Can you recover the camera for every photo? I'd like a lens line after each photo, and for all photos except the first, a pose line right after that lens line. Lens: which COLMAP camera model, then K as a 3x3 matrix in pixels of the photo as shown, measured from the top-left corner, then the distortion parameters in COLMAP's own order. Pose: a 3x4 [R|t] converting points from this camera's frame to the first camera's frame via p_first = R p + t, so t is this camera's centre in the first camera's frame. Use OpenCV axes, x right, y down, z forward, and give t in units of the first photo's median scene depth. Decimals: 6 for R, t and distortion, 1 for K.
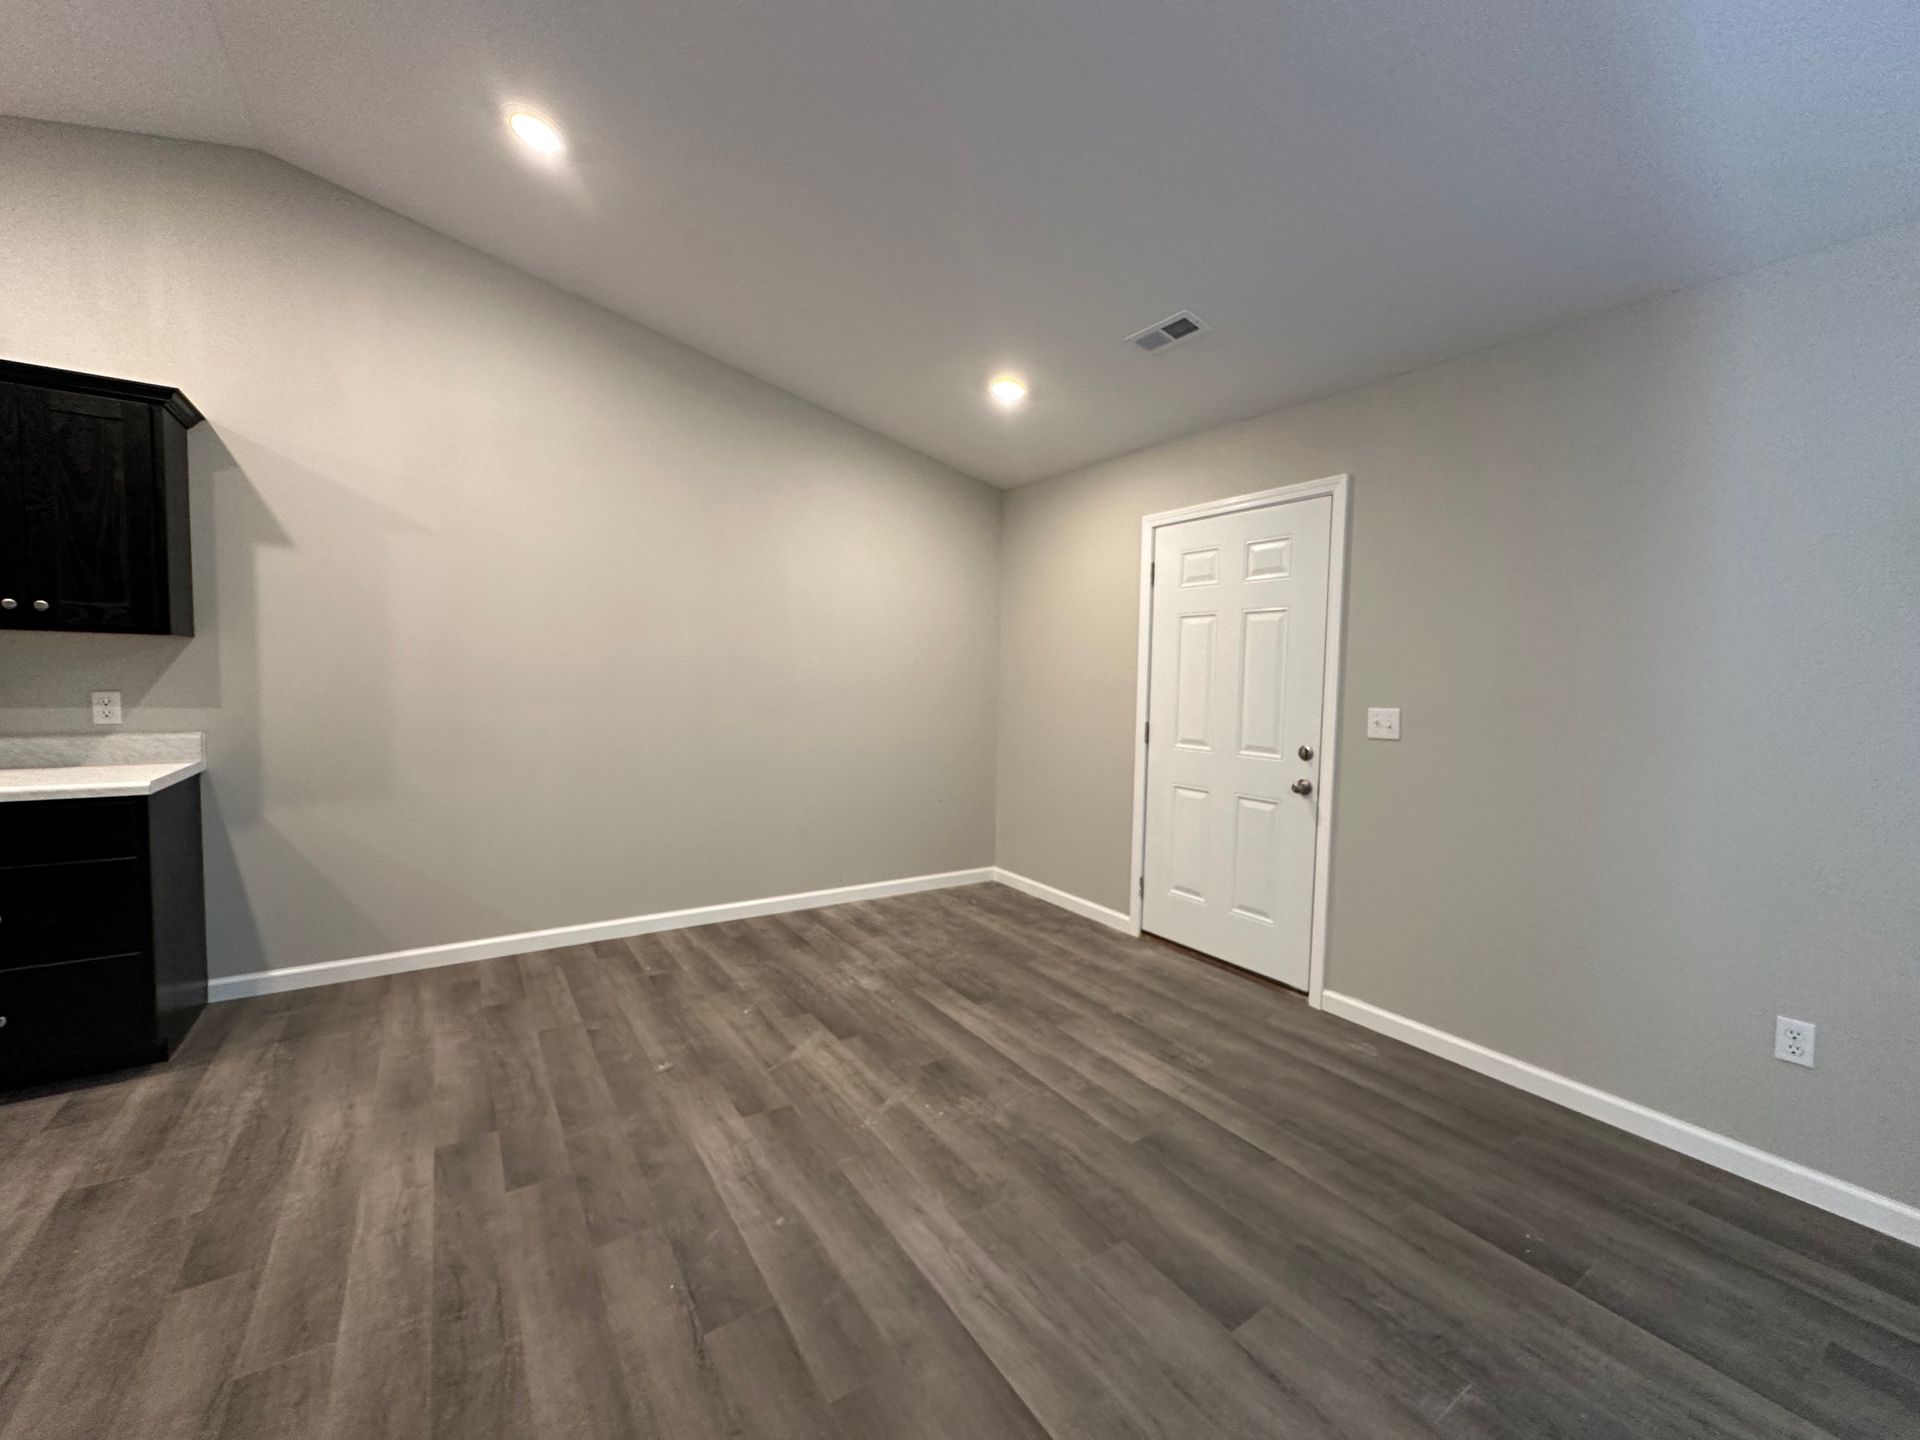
lens RADIAL K [[752.2, 0, 960.0], [0, 752.2, 720.0], [0, 0, 1]] dist [0.001106, -0.000008]
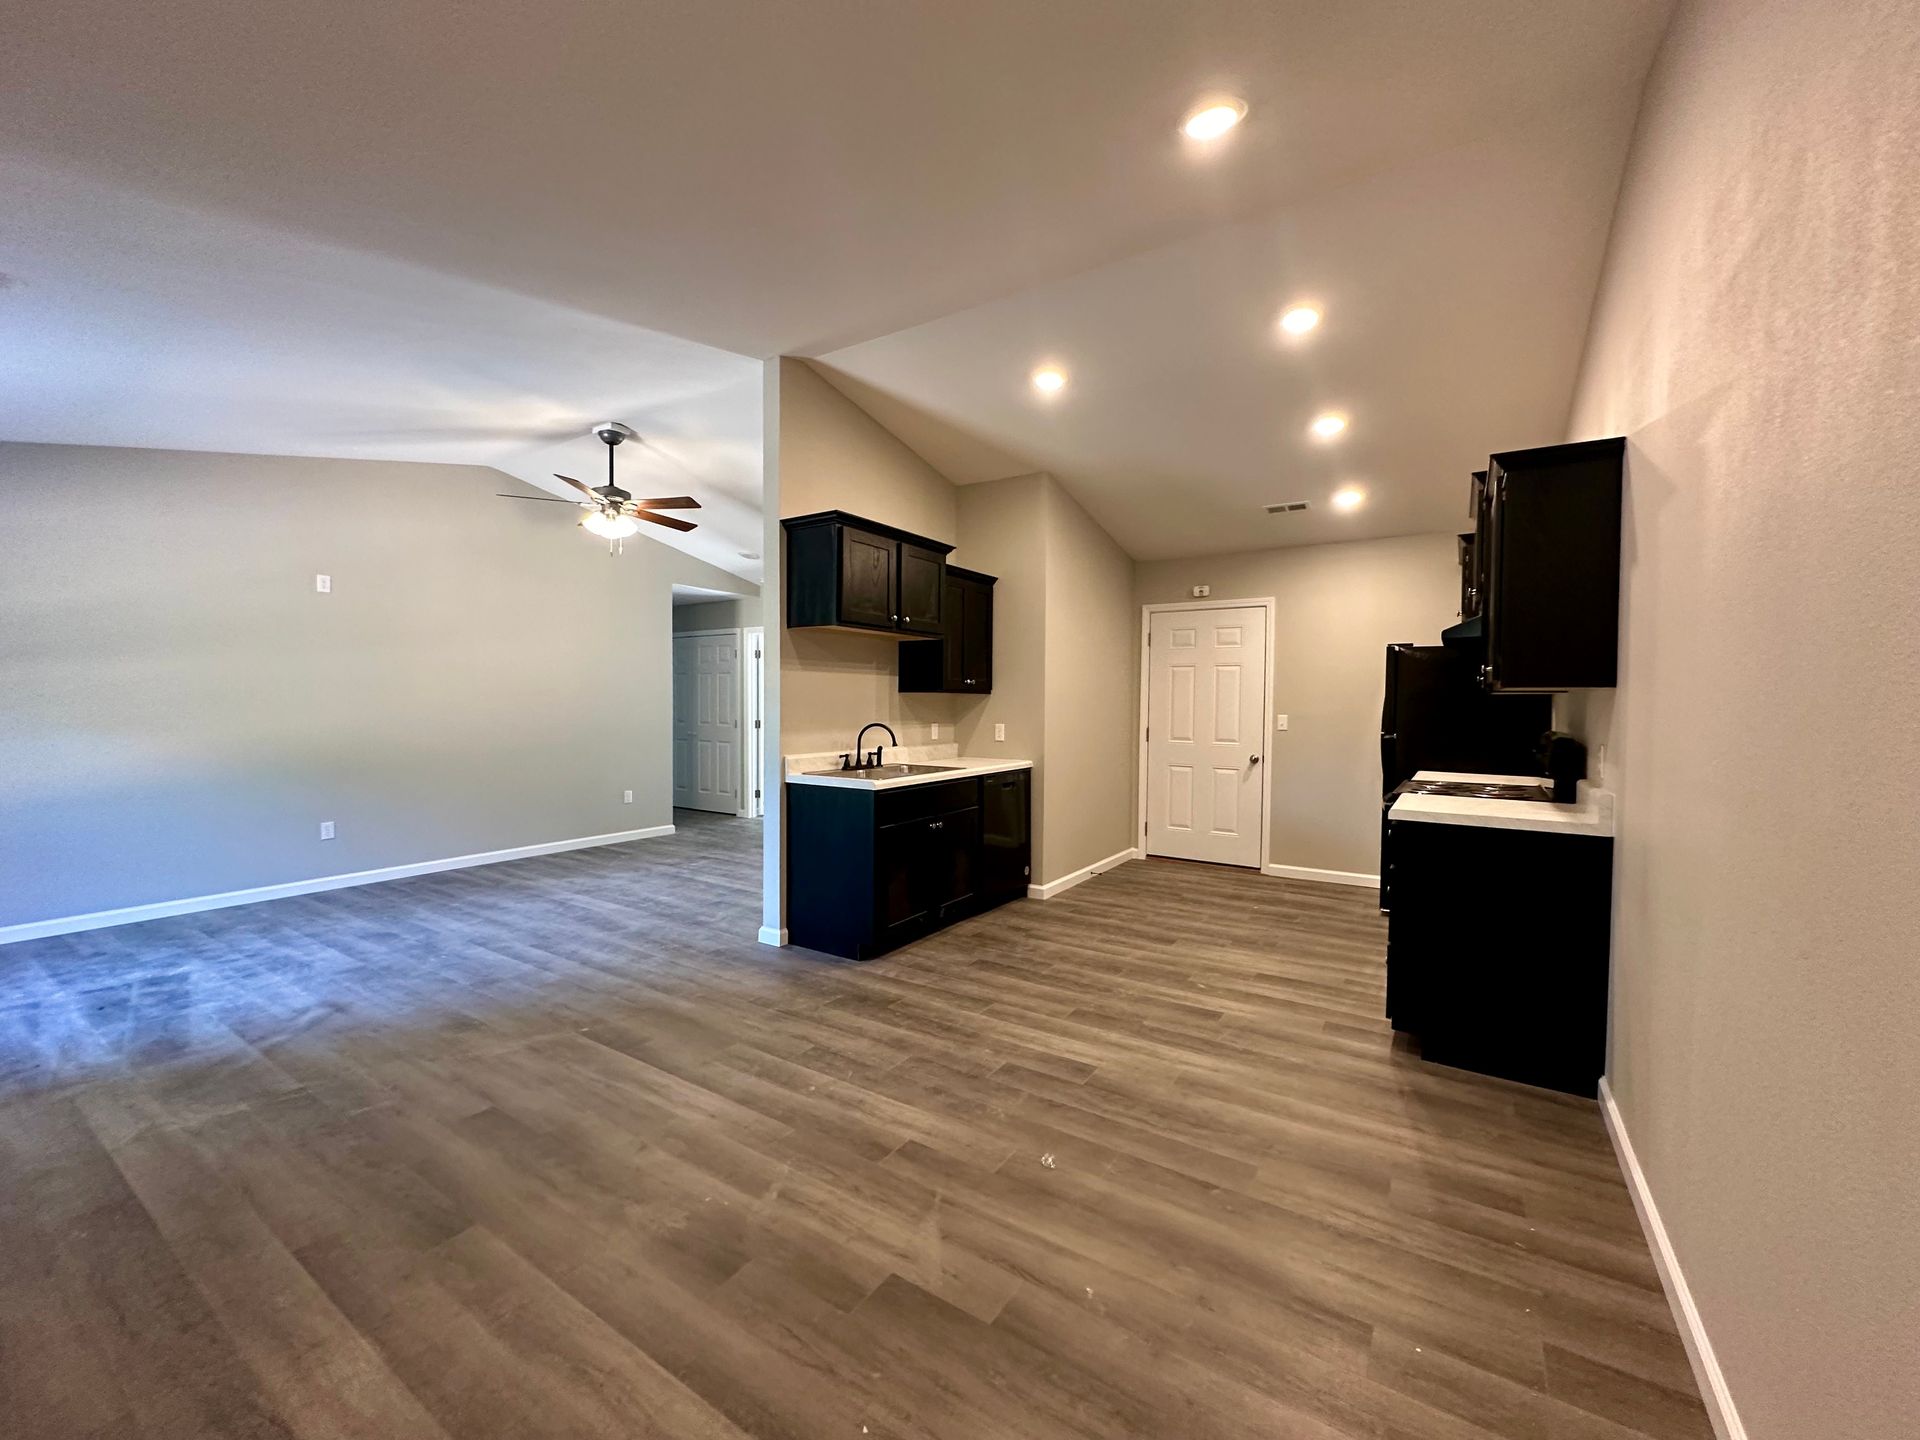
lens RADIAL K [[752.2, 0, 960.0], [0, 752.2, 720.0], [0, 0, 1]] dist [0.001106, -0.000008]
pose [[-0.921177, -0.020340, -0.388612, 0.058672], [-0.051225, 0.996281, 0.069279, -0.117790], [0.385757, 0.083725, -0.918793, 1.940434]]
